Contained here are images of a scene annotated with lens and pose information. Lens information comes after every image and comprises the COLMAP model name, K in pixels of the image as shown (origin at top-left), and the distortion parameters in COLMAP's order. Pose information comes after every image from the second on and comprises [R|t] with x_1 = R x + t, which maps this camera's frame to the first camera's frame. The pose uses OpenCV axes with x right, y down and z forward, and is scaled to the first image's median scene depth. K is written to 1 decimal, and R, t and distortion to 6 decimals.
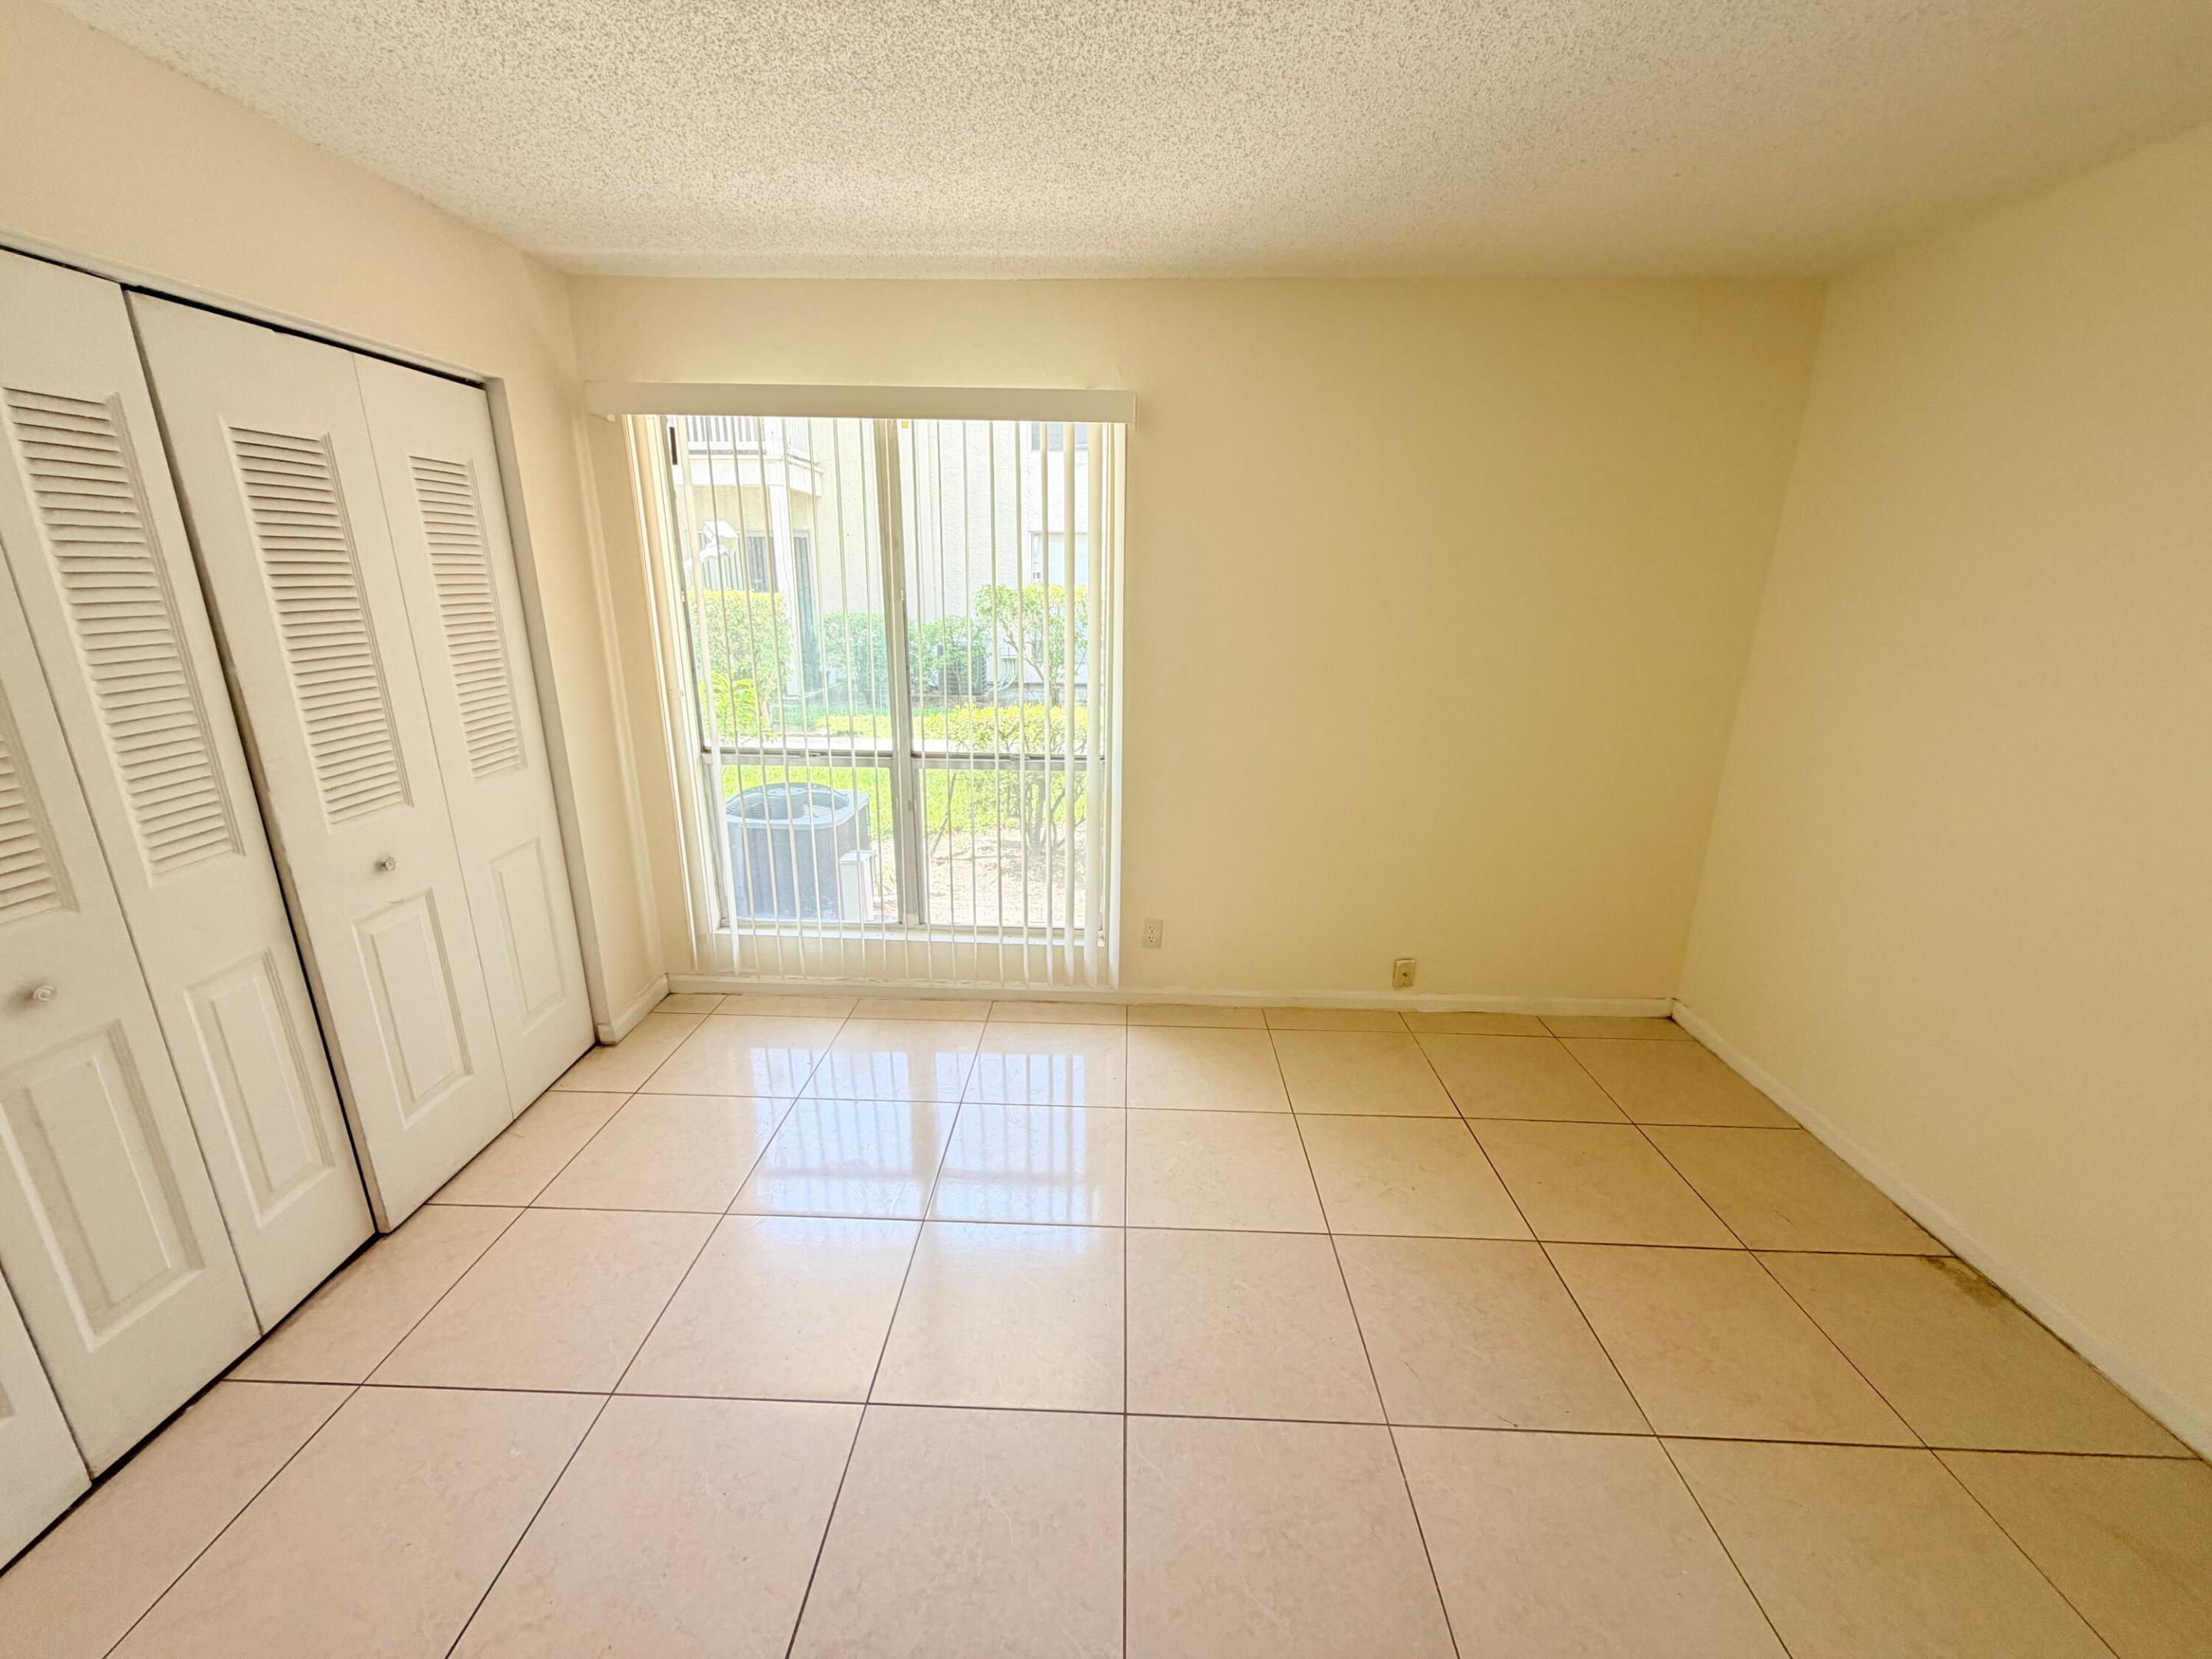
lens RADIAL K [[881.0, 0, 1100.9], [0, 881.0, 833.2], [0, 0, 1]] dist [0.000151, -0.001004]
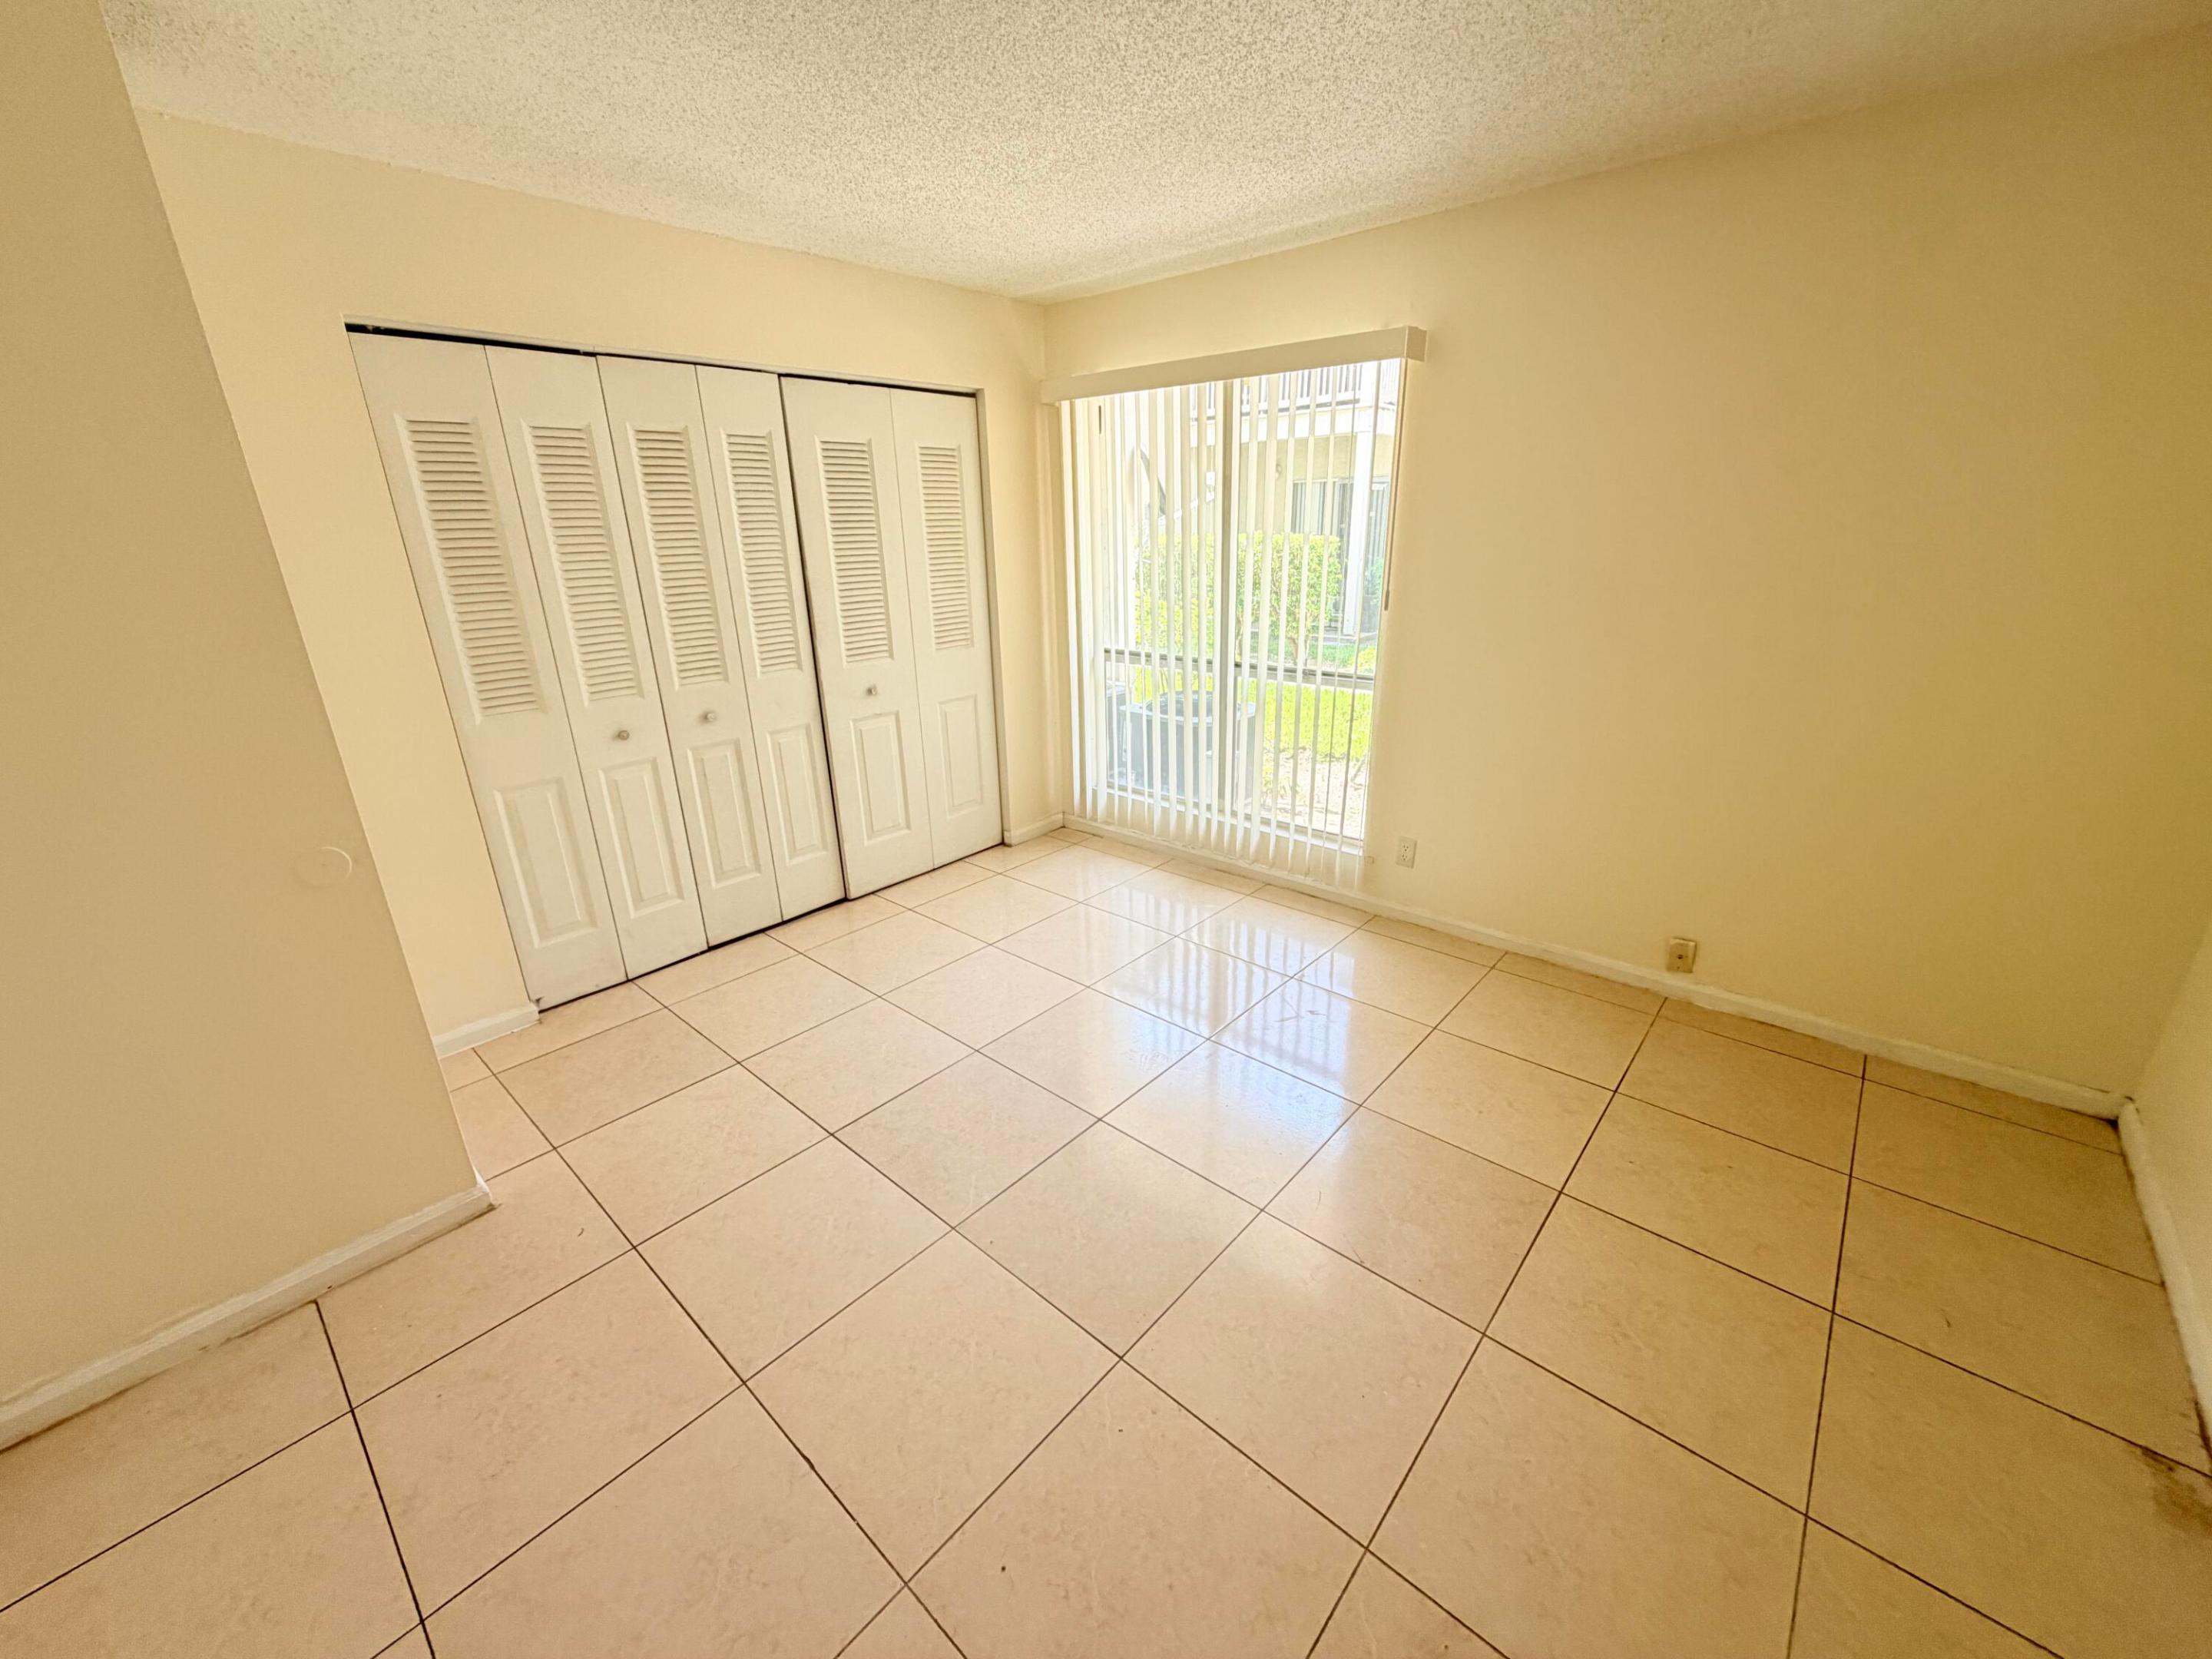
lens RADIAL K [[881.0, 0, 1093.1], [0, 881.0, 833.1], [0, 0, 1]] dist [0.000151, -0.001004]
pose [[0.763805, 0.189365, -0.617043, 0.503010], [-0.155290, 0.981827, 0.109089, 0.042304], [0.626487, 0.012498, 0.779331, -0.060734]]
